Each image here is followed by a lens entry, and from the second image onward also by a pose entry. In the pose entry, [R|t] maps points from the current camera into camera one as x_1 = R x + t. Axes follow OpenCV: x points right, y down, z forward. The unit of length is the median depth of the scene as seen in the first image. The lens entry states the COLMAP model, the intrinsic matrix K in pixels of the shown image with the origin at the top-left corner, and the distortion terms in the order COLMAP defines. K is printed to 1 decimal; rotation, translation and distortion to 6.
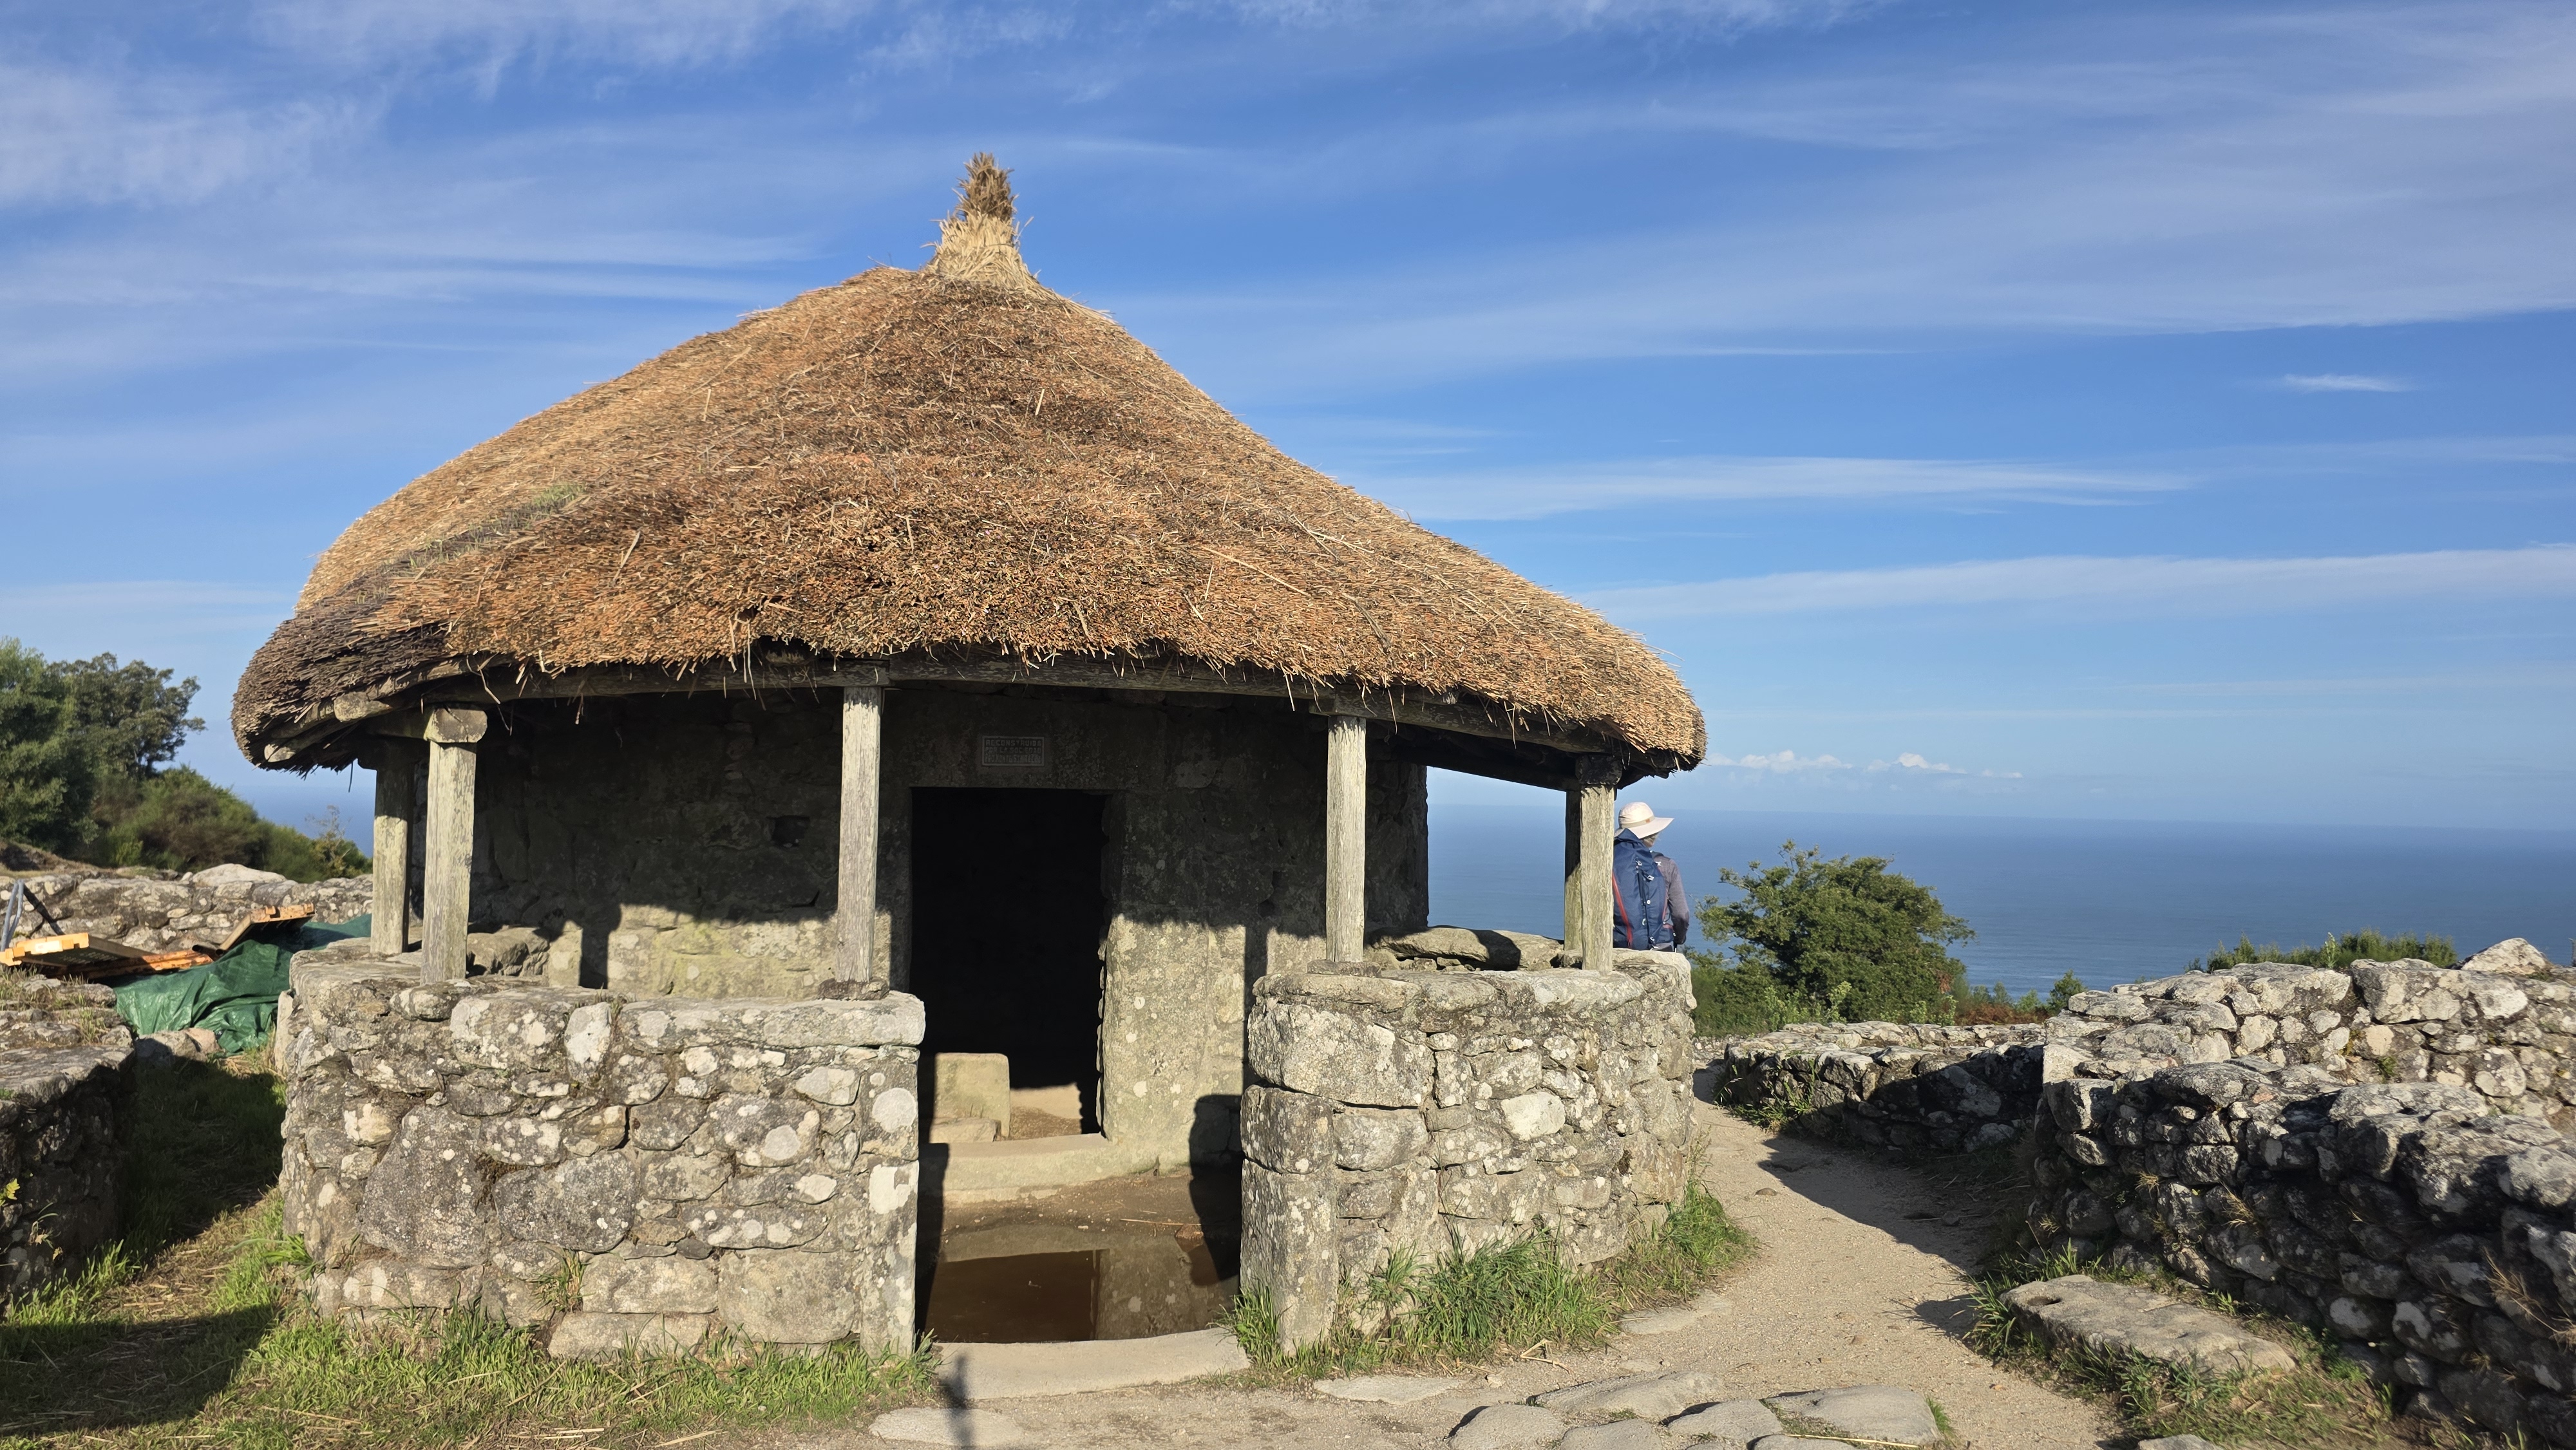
lens RADIAL K [[1766.9, 0, 1277.0], [0, 1766.9, 719.9], [0, 0, 1]] dist [0.054672, -0.041597]
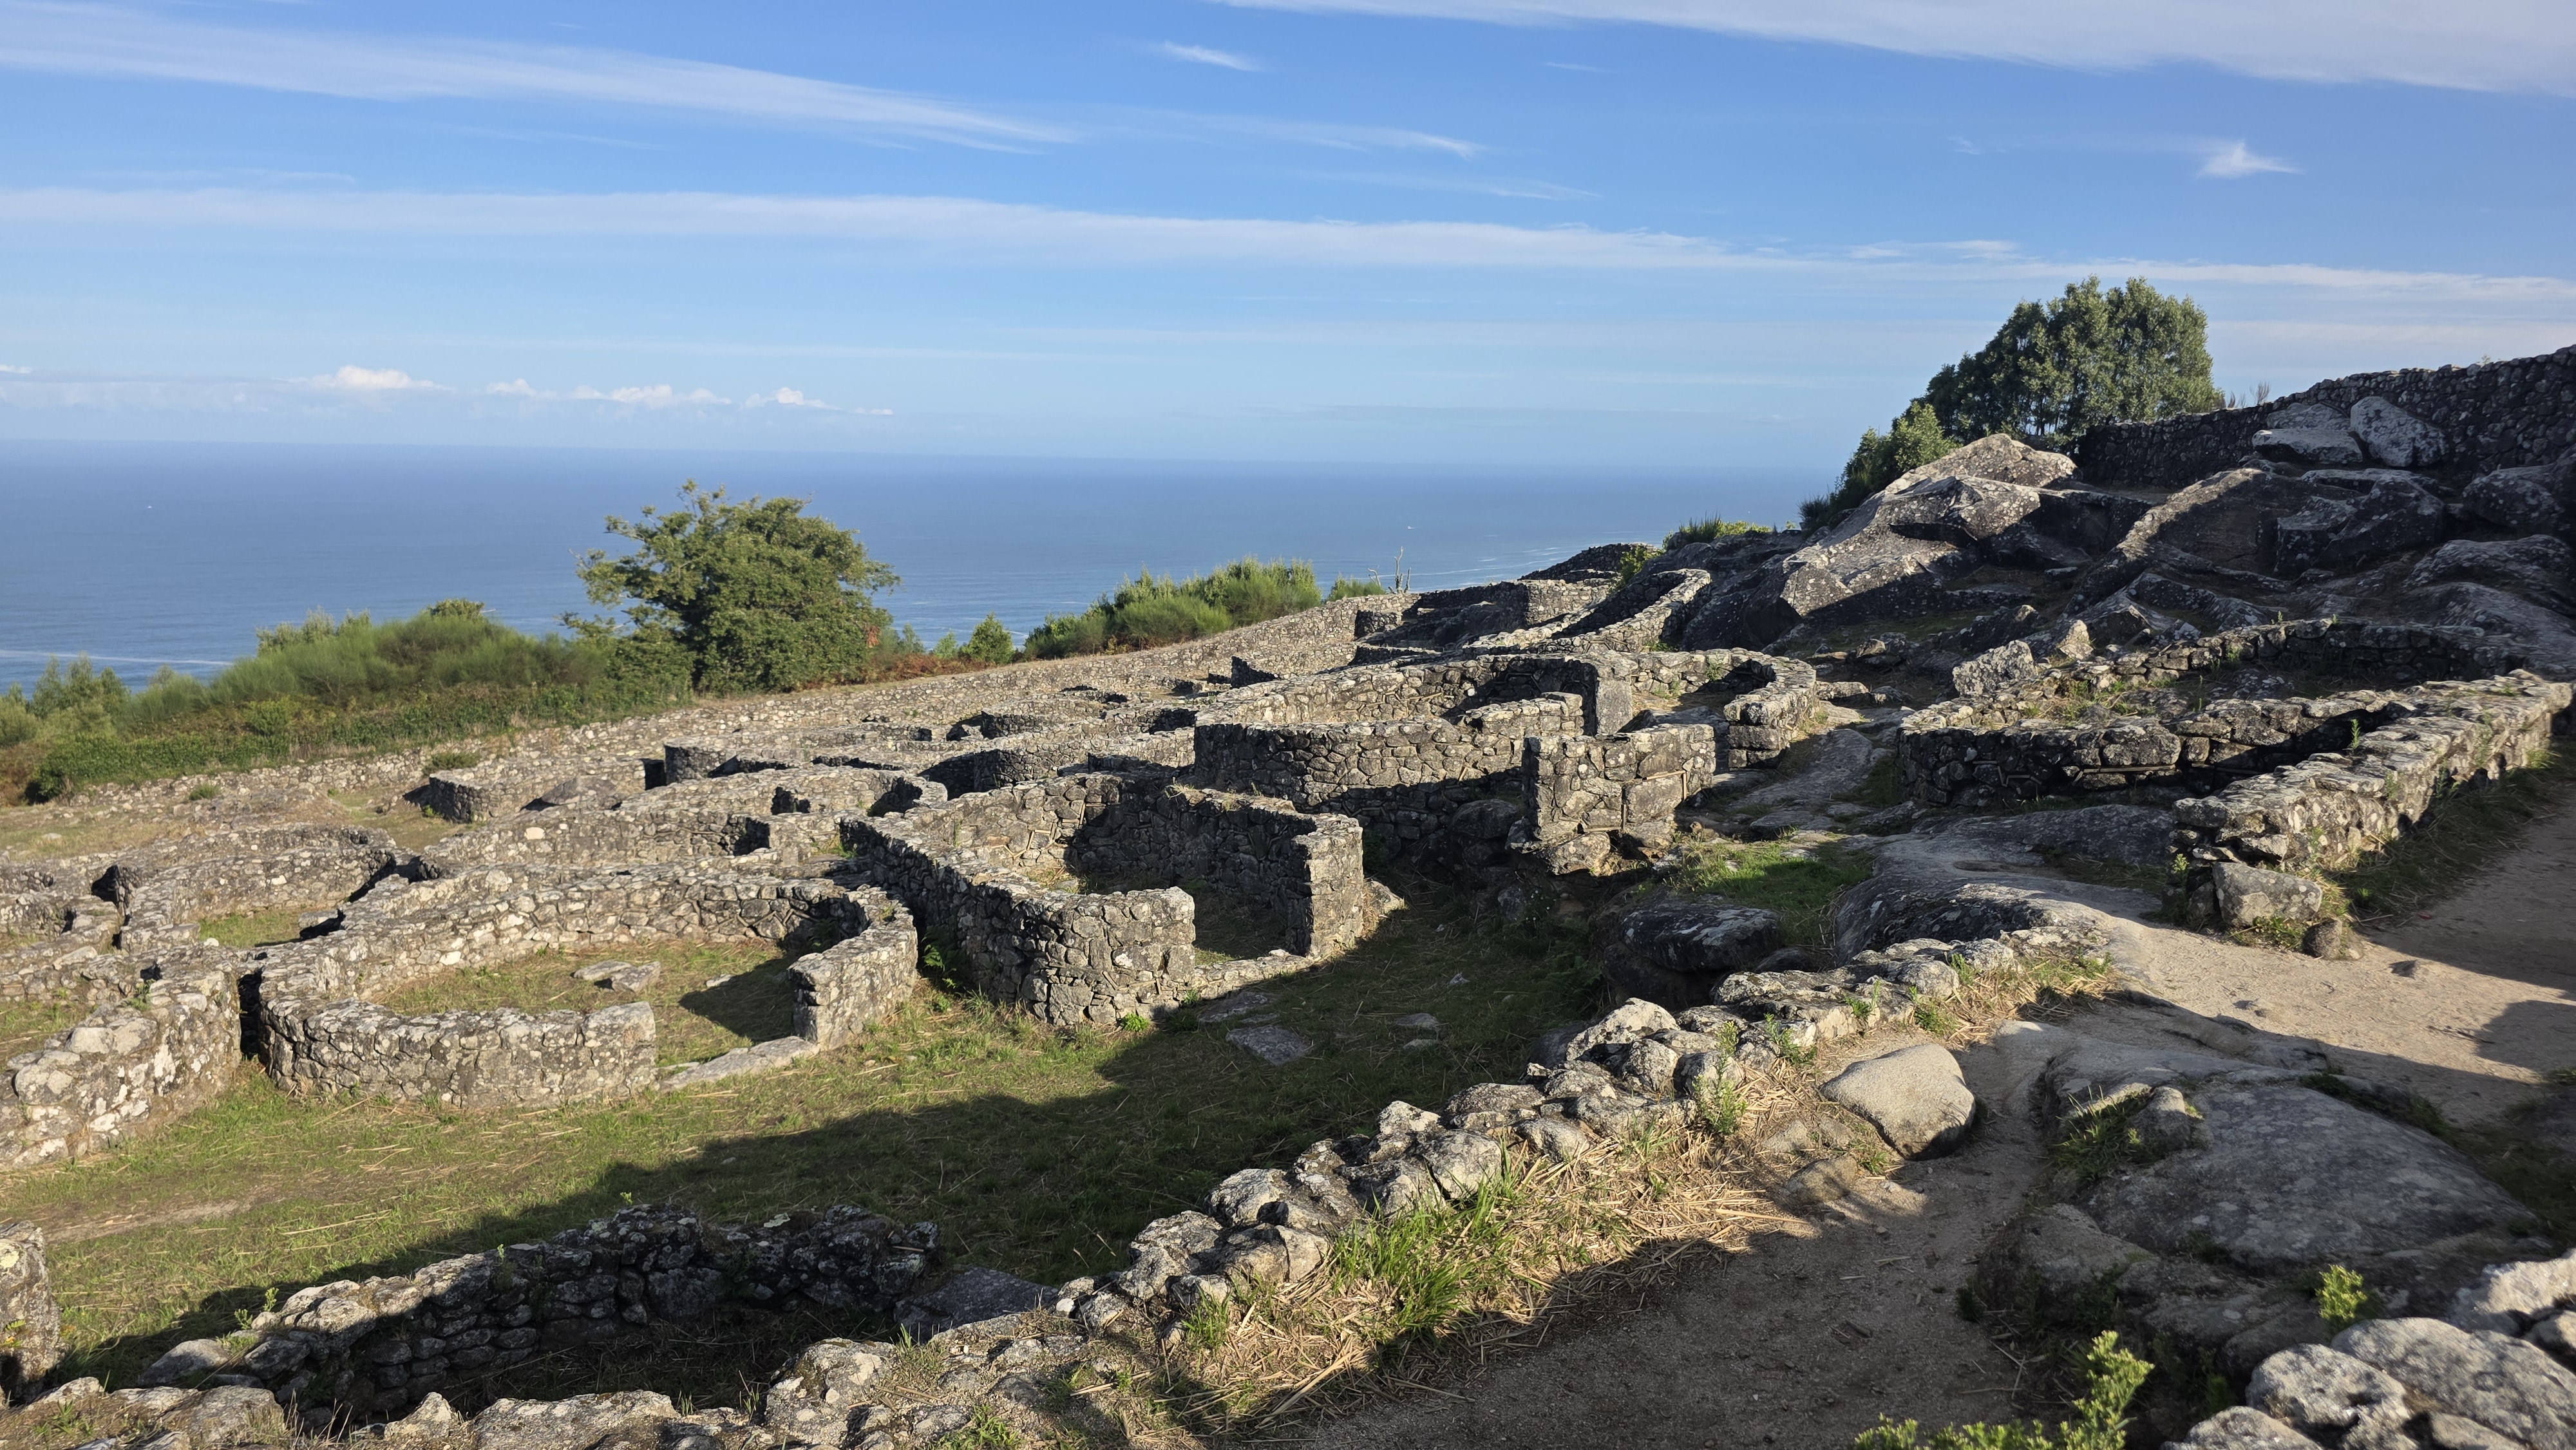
lens RADIAL K [[1766.9, 0, 1295.9], [0, 1766.9, 698.9], [0, 0, 1]] dist [0.054672, -0.041597]
pose [[0.814739, -0.087660, 0.573163, 0.030616], [-0.022958, 0.982854, 0.182953, 0.009059], [-0.579373, -0.162218, 0.798757, 0.144206]]
